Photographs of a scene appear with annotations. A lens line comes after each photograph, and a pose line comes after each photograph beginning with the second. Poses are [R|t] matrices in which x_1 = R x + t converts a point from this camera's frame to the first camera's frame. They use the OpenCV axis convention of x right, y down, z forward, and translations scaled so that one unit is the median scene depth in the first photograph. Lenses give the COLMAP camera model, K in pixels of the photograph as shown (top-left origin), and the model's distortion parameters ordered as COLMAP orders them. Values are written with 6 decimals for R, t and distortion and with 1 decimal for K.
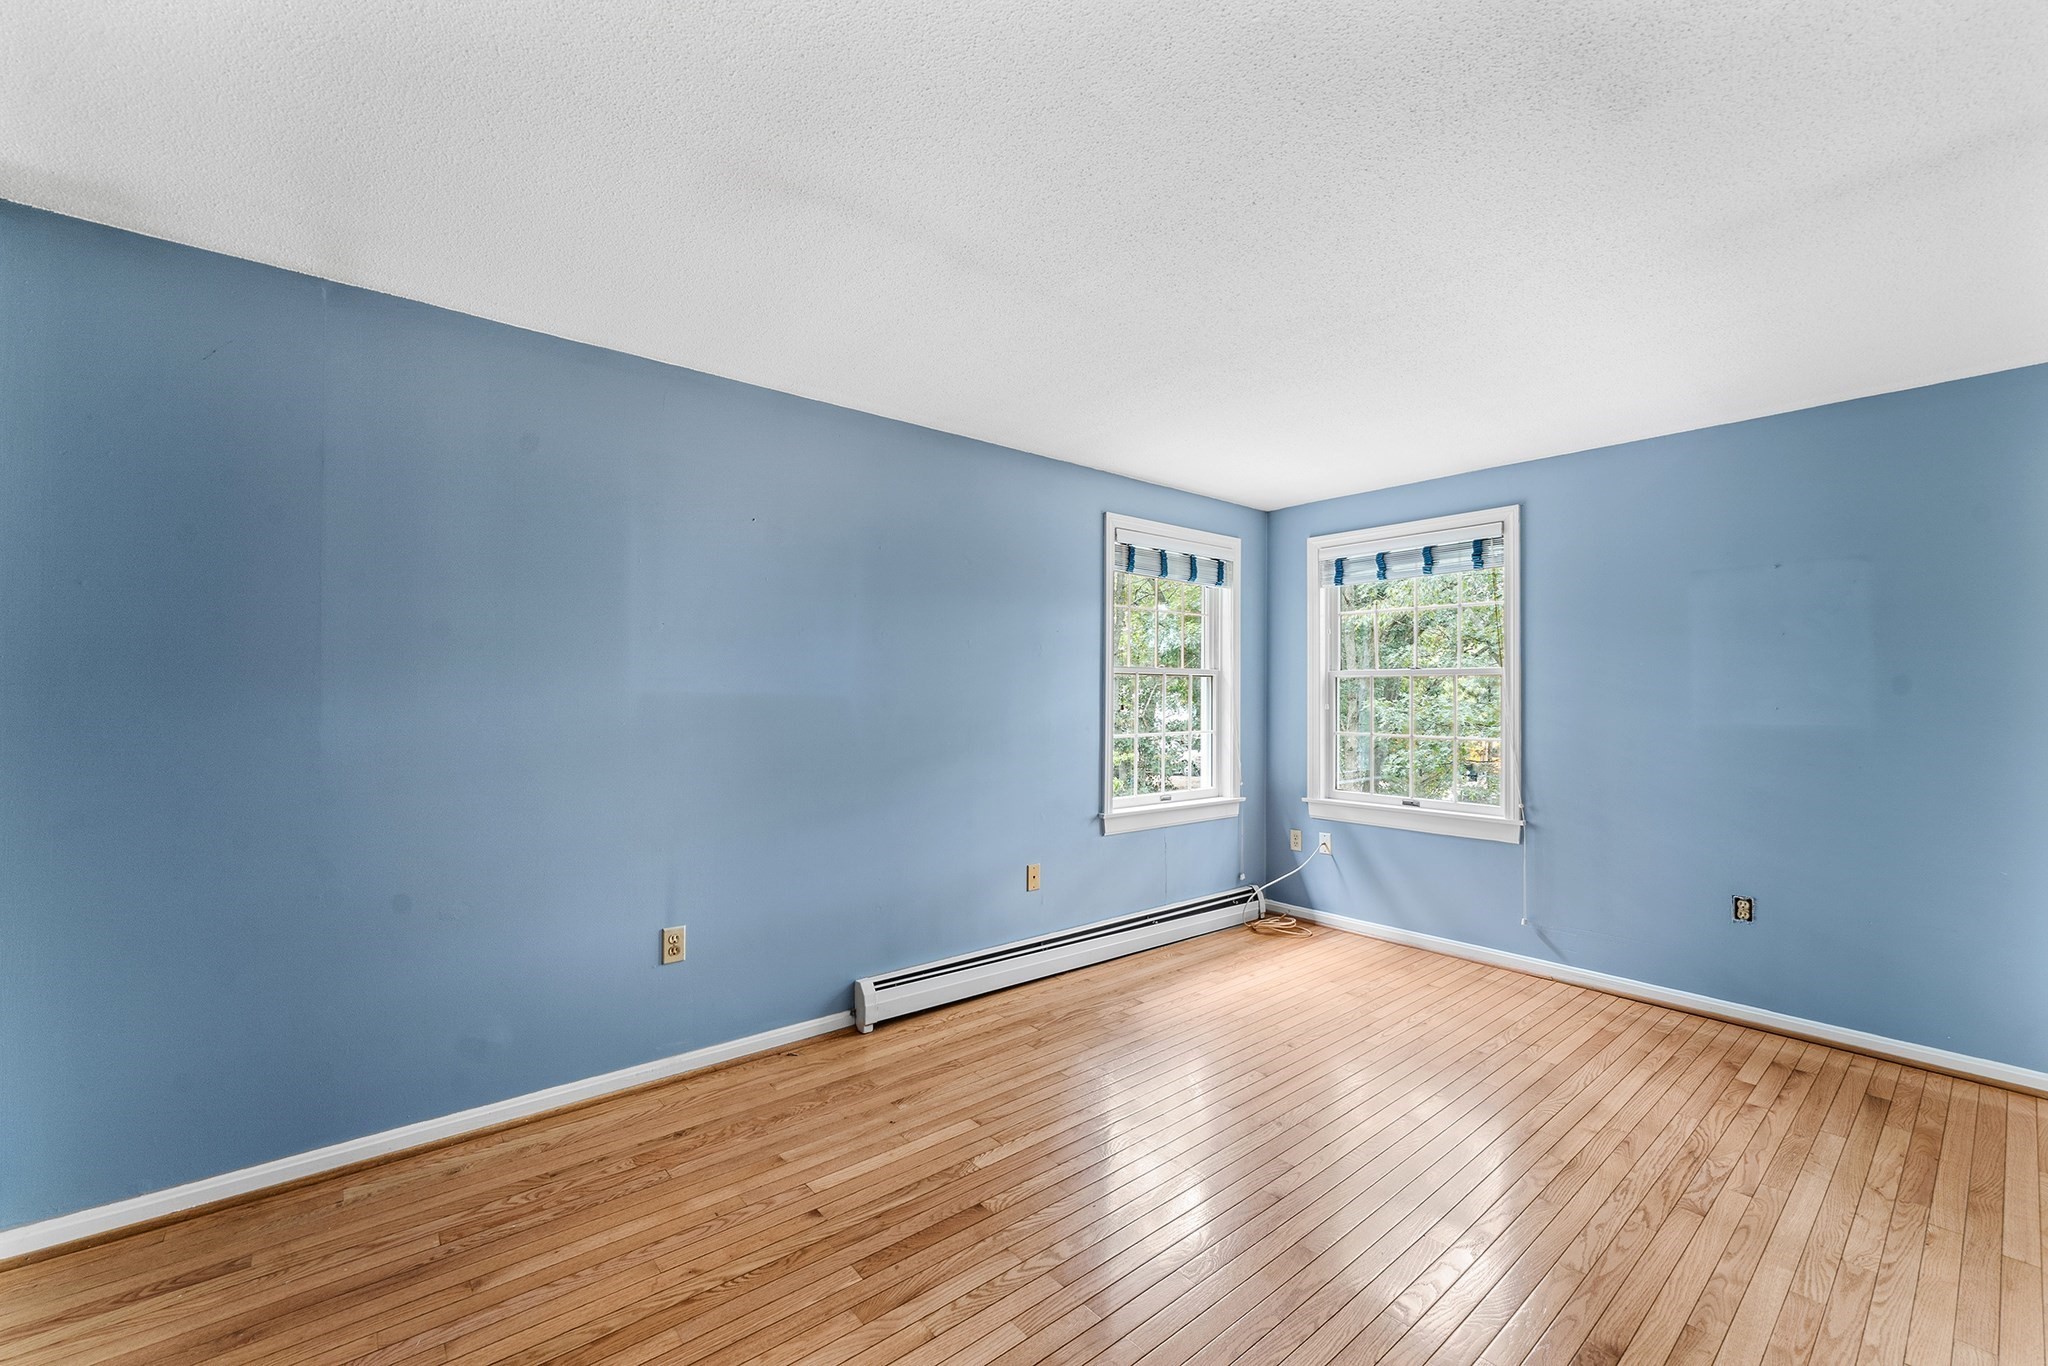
lens RADIAL K [[836.3, 0, 1025.7], [0, 836.3, 685.5], [0, 0, 1]] dist [0.000682, 0.000096]
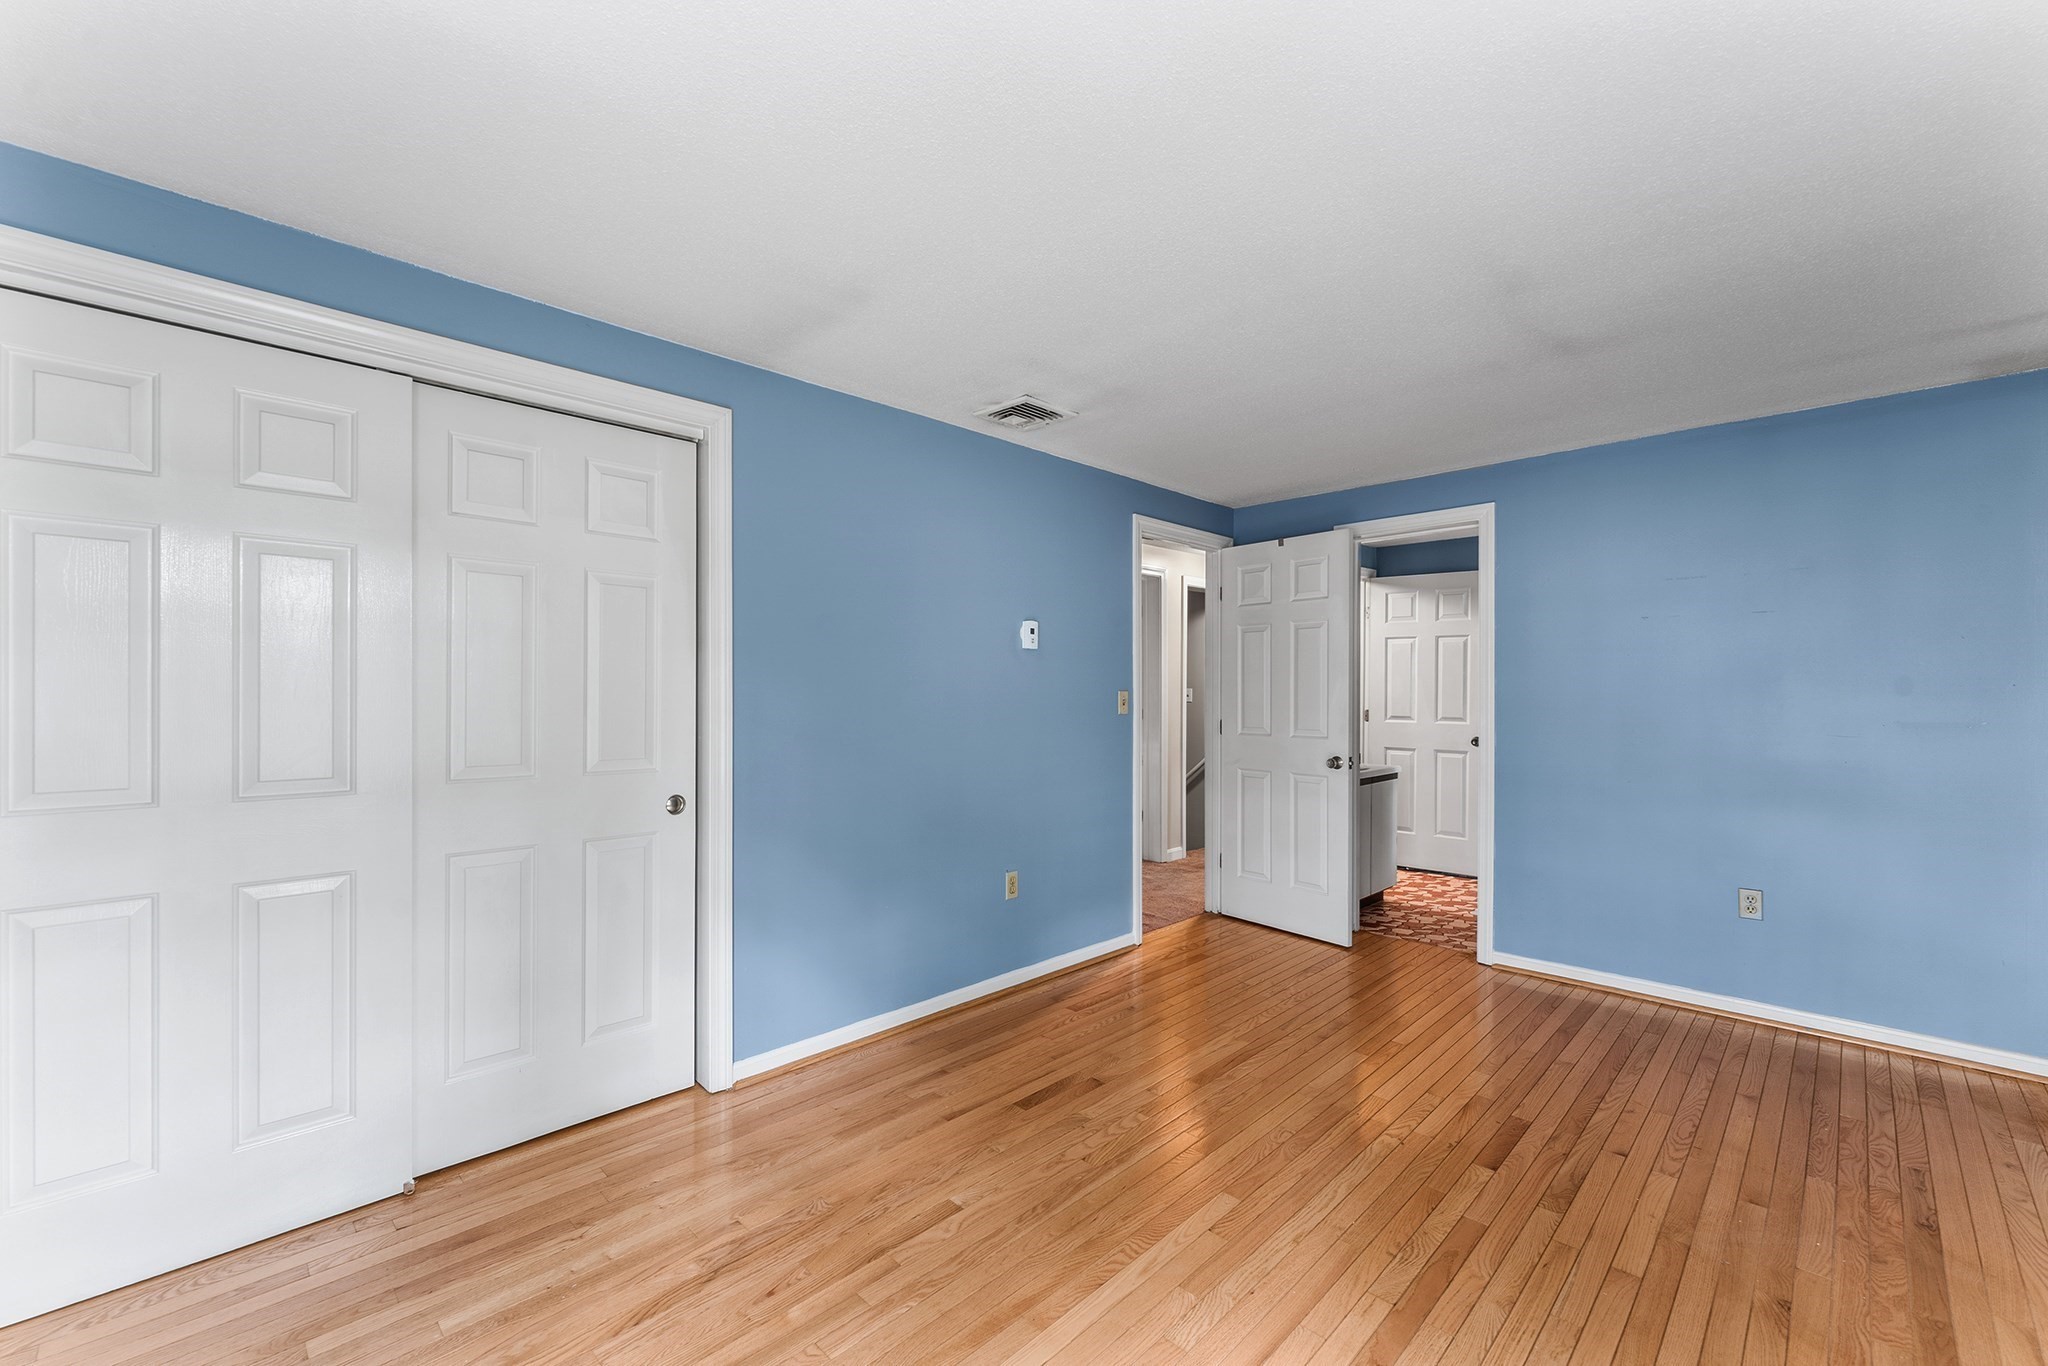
lens RADIAL K [[836.3, 0, 1023.7], [0, 836.3, 692.7], [0, 0, 1]] dist [0.000682, 0.000096]
pose [[-0.995726, -0.009227, -0.091900, 0.684338], [-0.008904, 0.999953, -0.003921, 0.020006], [0.091931, -0.003086, -0.995761, 2.123408]]
